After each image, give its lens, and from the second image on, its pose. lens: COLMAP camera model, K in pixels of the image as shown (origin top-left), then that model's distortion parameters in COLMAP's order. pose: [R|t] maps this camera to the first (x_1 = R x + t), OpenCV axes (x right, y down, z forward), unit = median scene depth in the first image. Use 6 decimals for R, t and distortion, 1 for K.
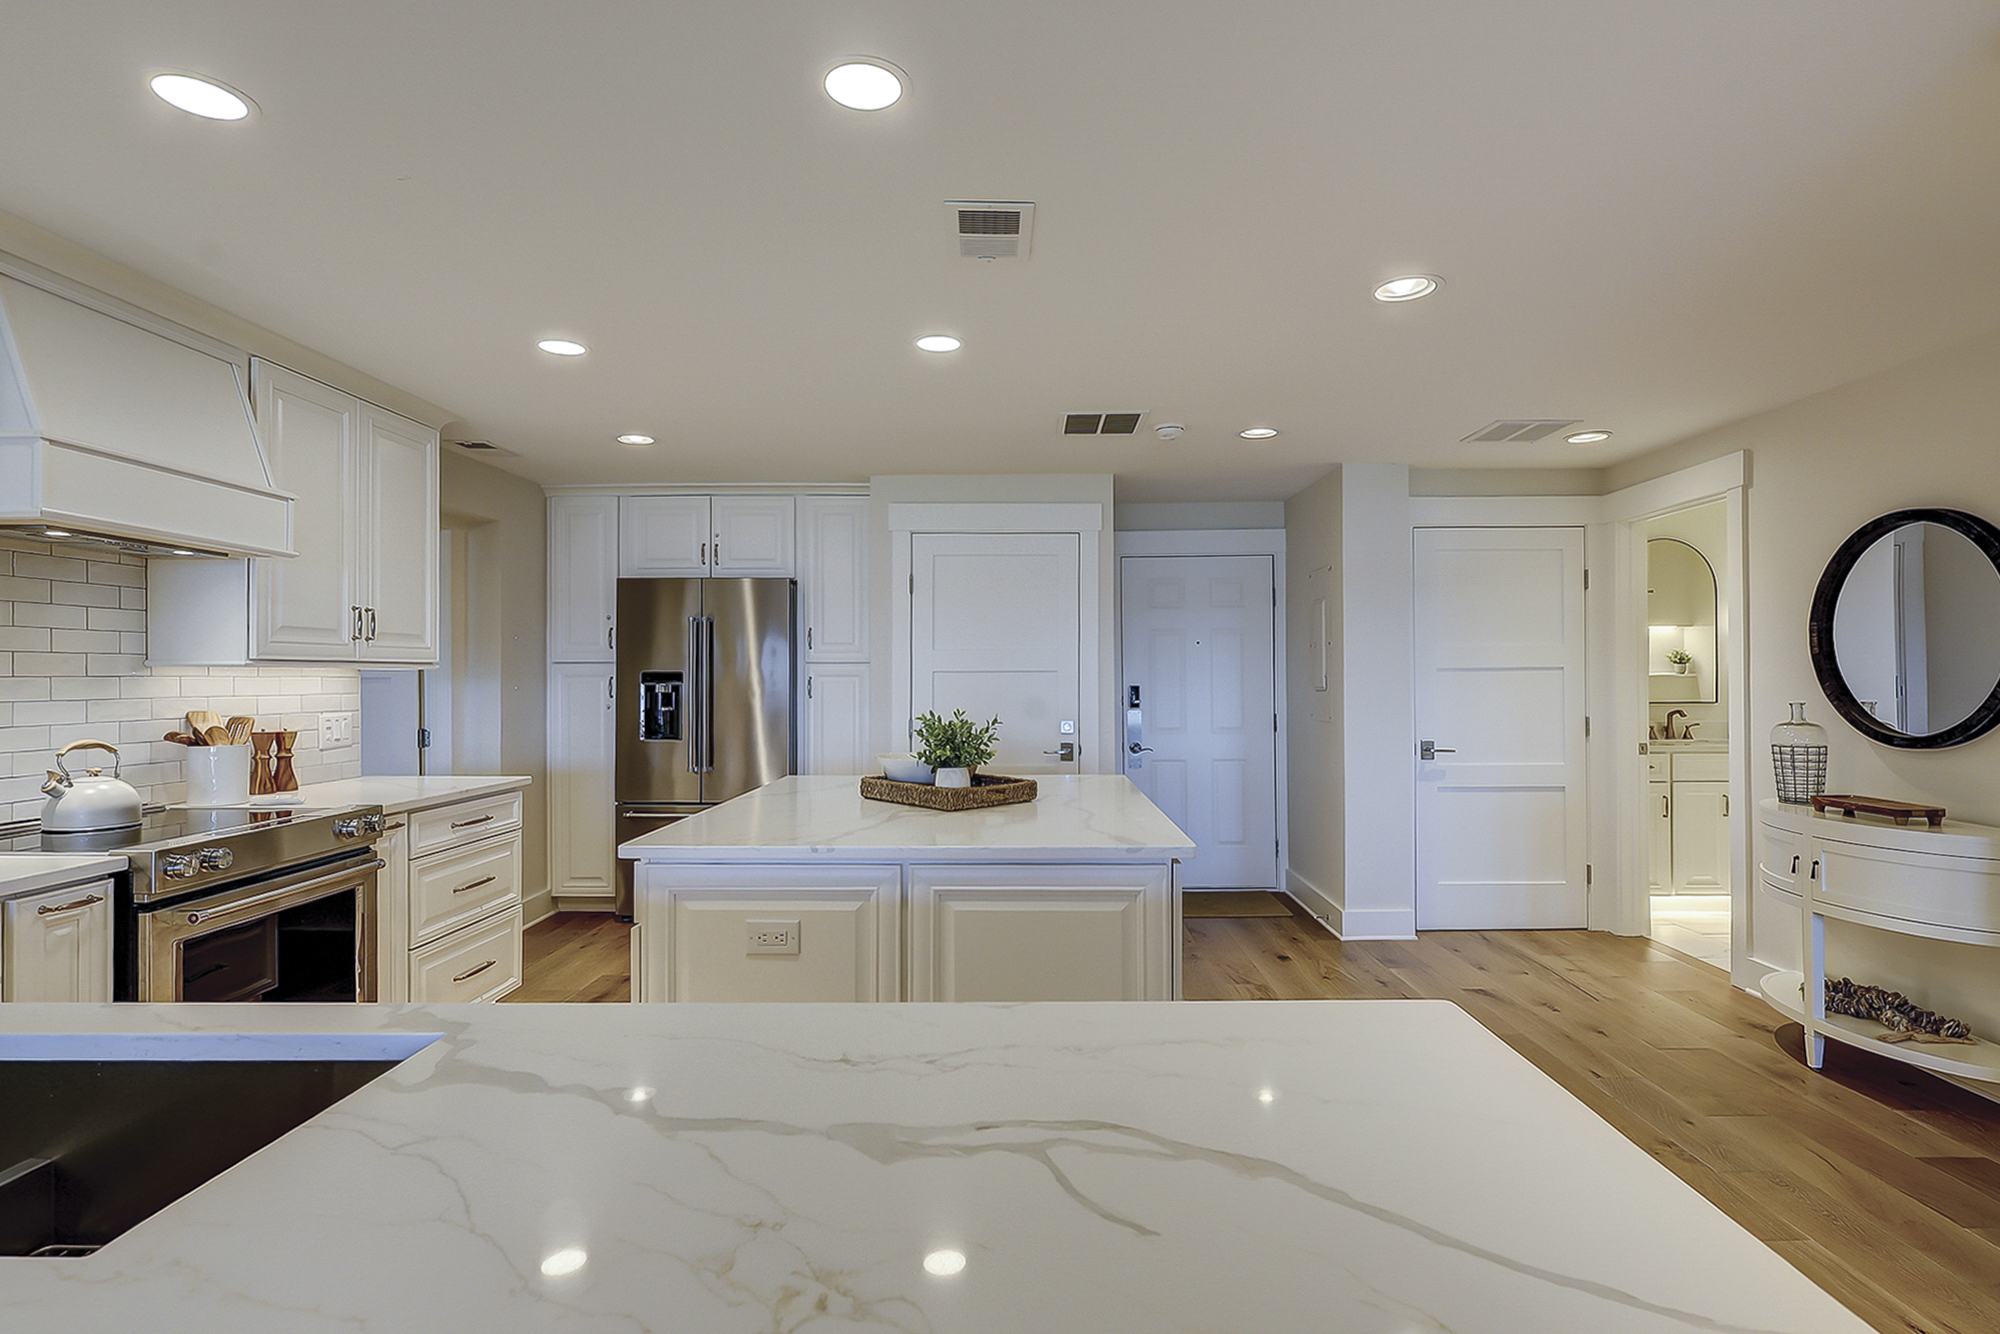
lens RADIAL K [[983.2, 0, 1000.0], [0, 983.2, 667.0], [0, 0, 1]] dist [-0.002273, -0.000288]
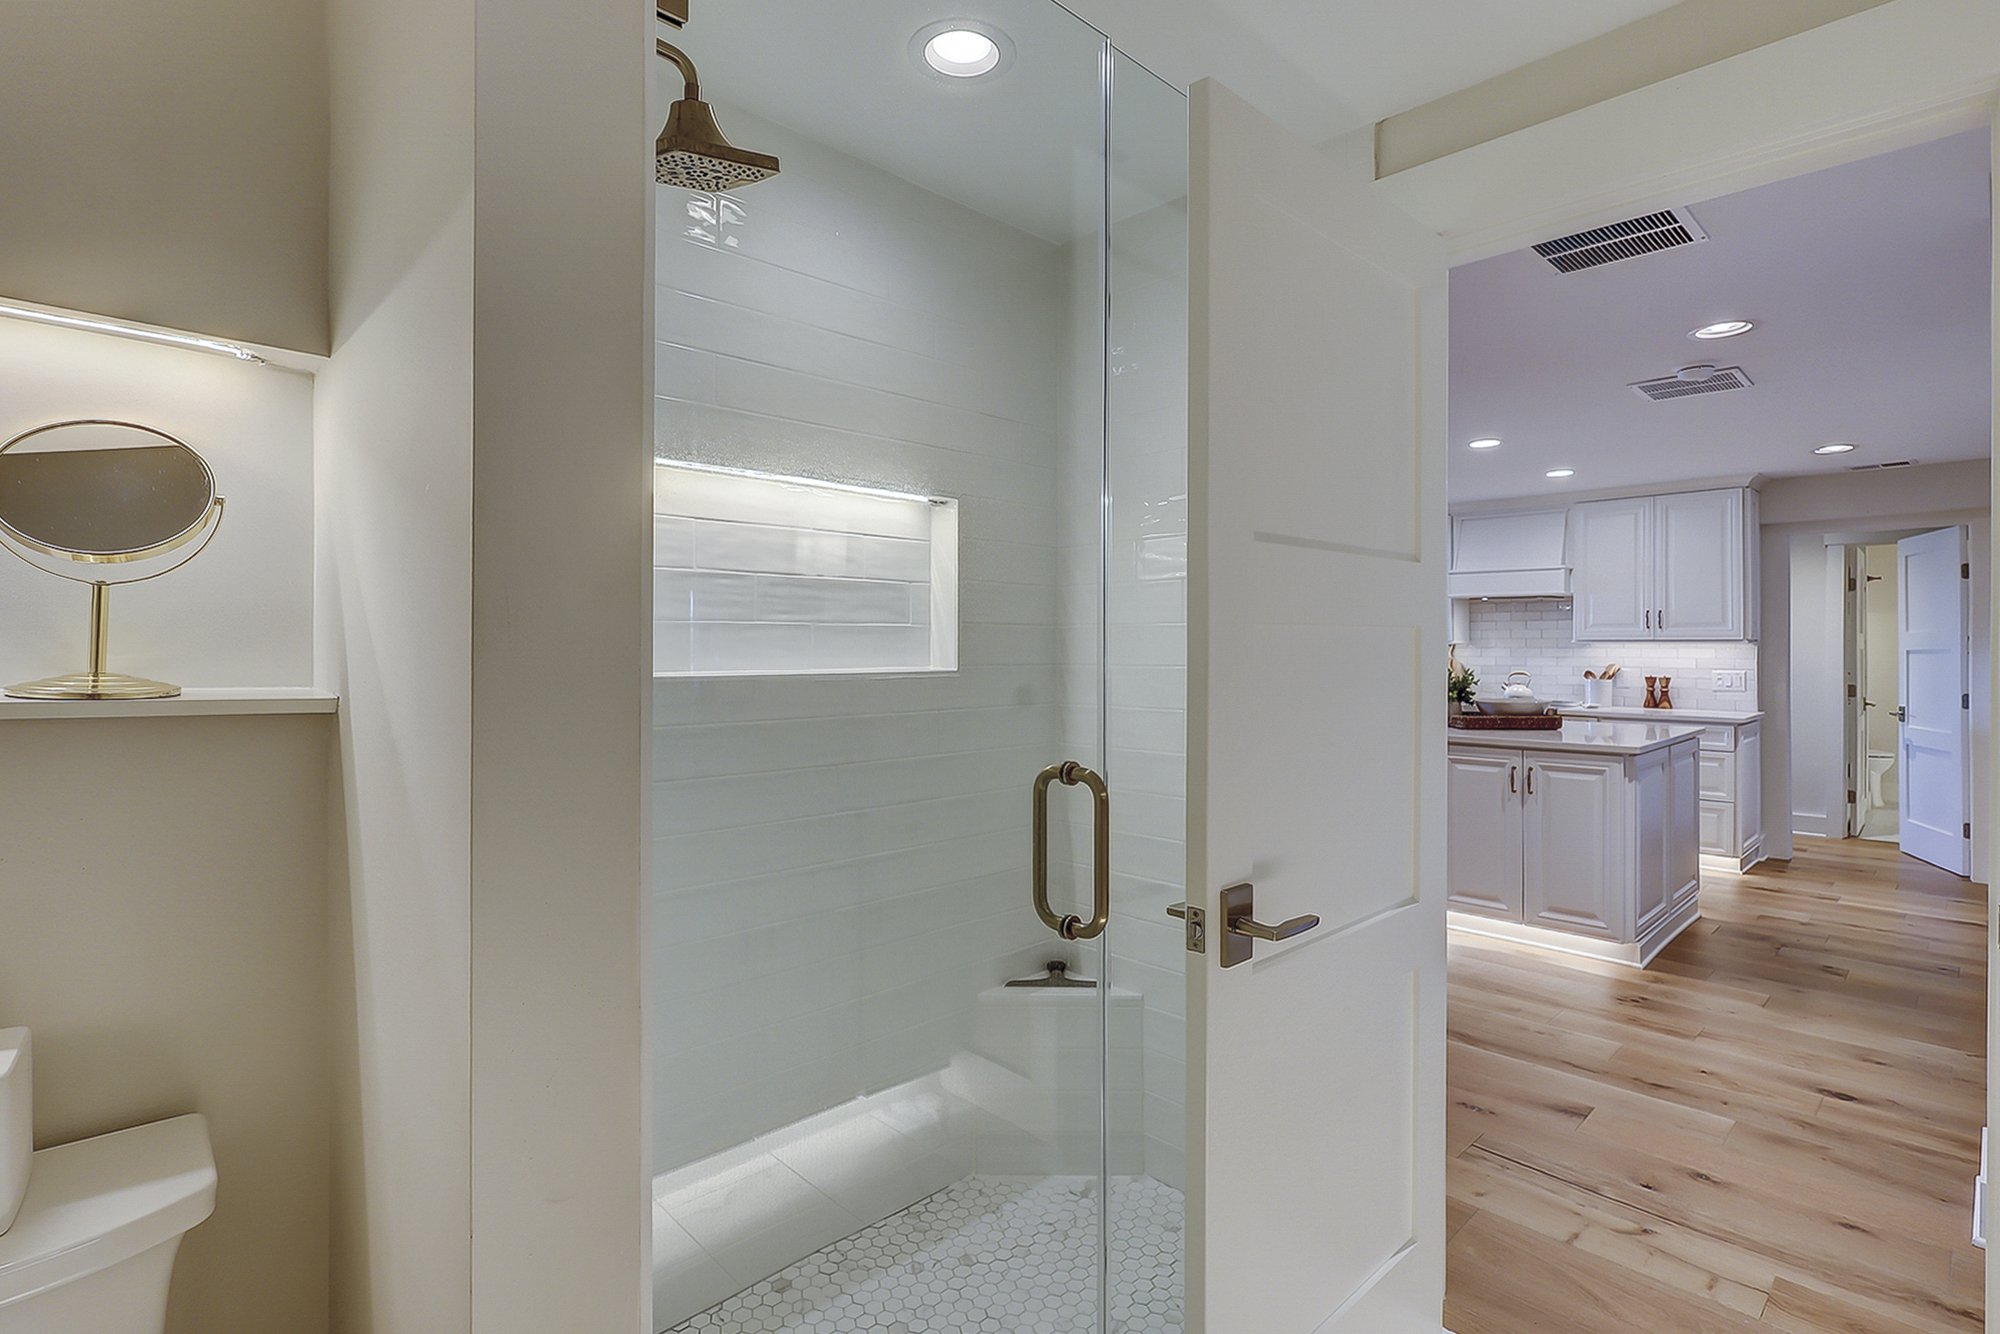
lens RADIAL K [[969.3, 0, 996.8], [0, 969.3, 647.3], [0, 0, 1]] dist [-0.002507, 0.000581]
pose [[-0.703531, 0.002564, -0.710660, 1.244071], [0.005942, 0.999980, -0.002274, 0.004119], [0.710639, -0.005823, -0.703532, 1.172526]]
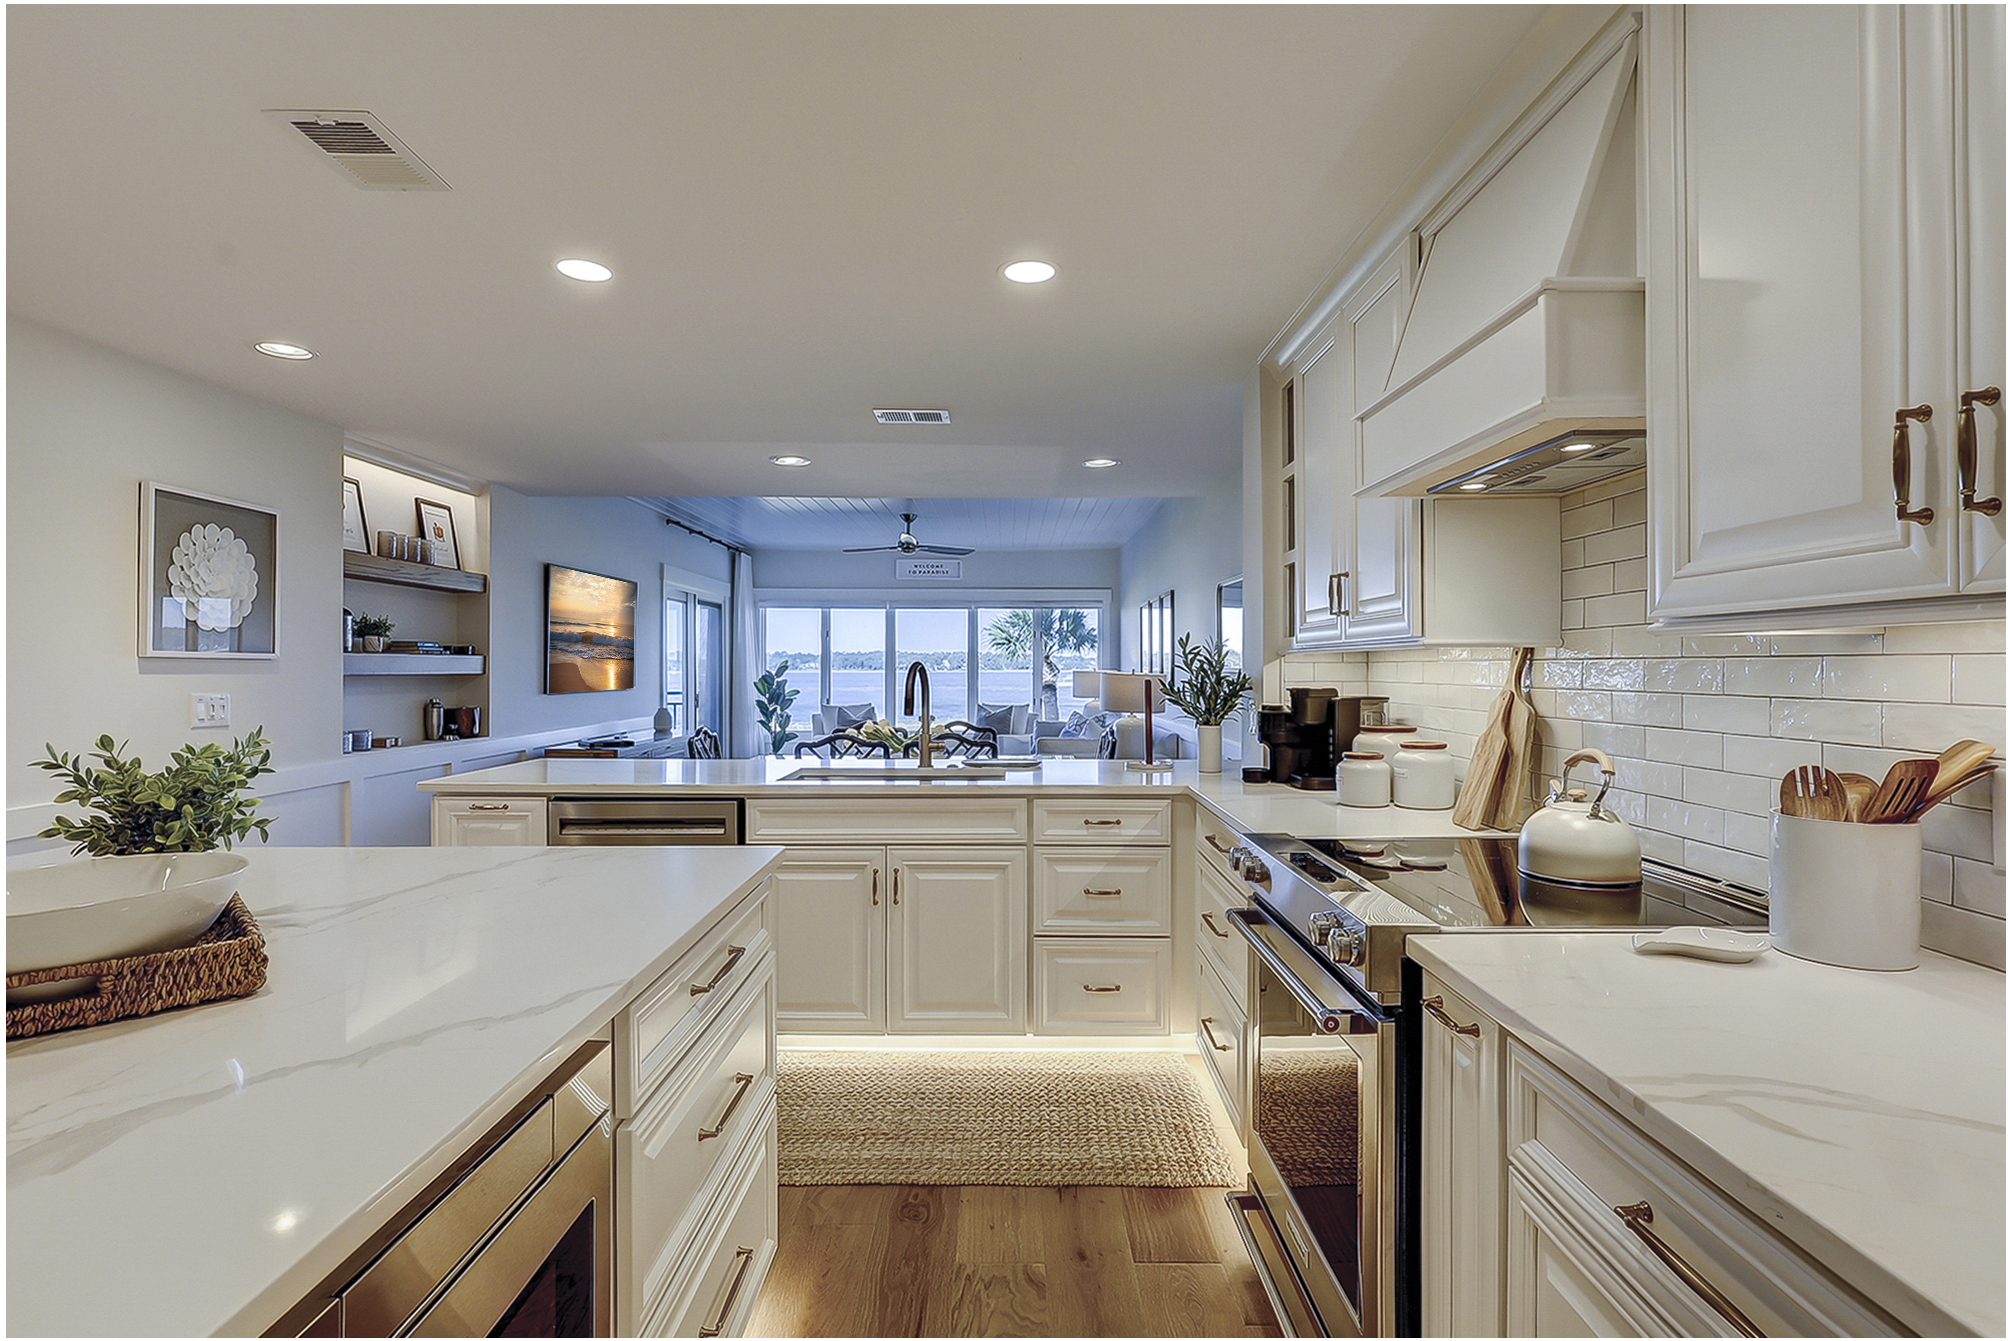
lens RADIAL K [[979.0, 0, 999.2], [0, 979.0, 663.4], [0, 0, 1]] dist [-0.001399, 0.000288]
pose [[-0.999864, 0.003043, -0.016206, -0.315344], [0.003226, 0.999931, -0.011284, 0.013023], [0.016171, -0.011335, -0.999805, 1.064756]]
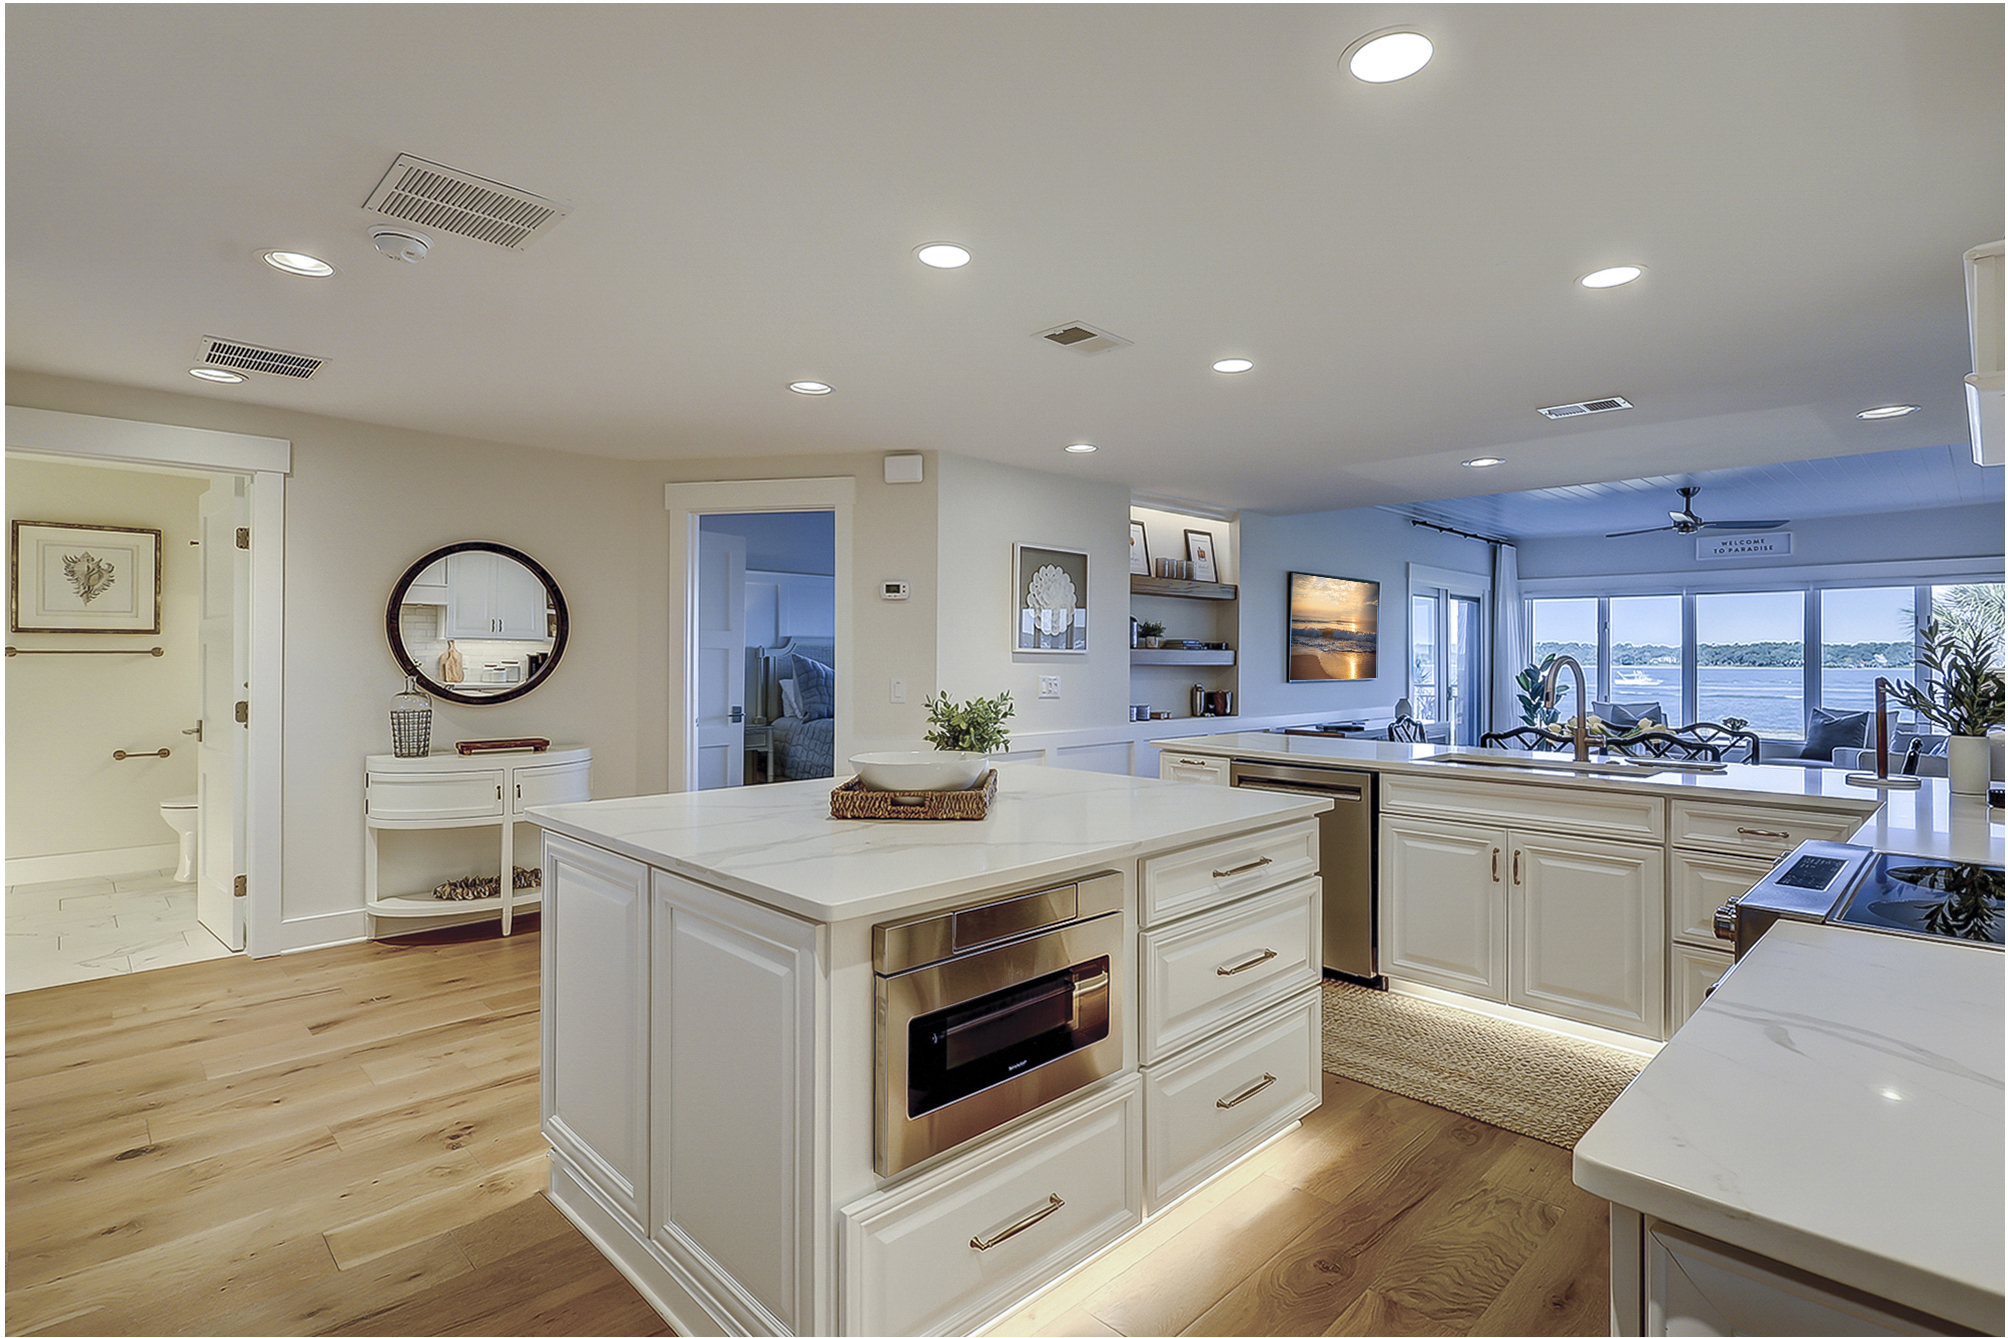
lens RADIAL K [[969.0, 0, 1002.3], [0, 969.0, 653.6], [0, 0, 1]] dist [0.000649, 0.000813]
pose [[-0.714949, 0.003003, 0.699170, -0.505382], [-0.008394, 0.999882, -0.012878, 0.015063], [-0.699126, -0.015076, -0.714840, 1.172424]]
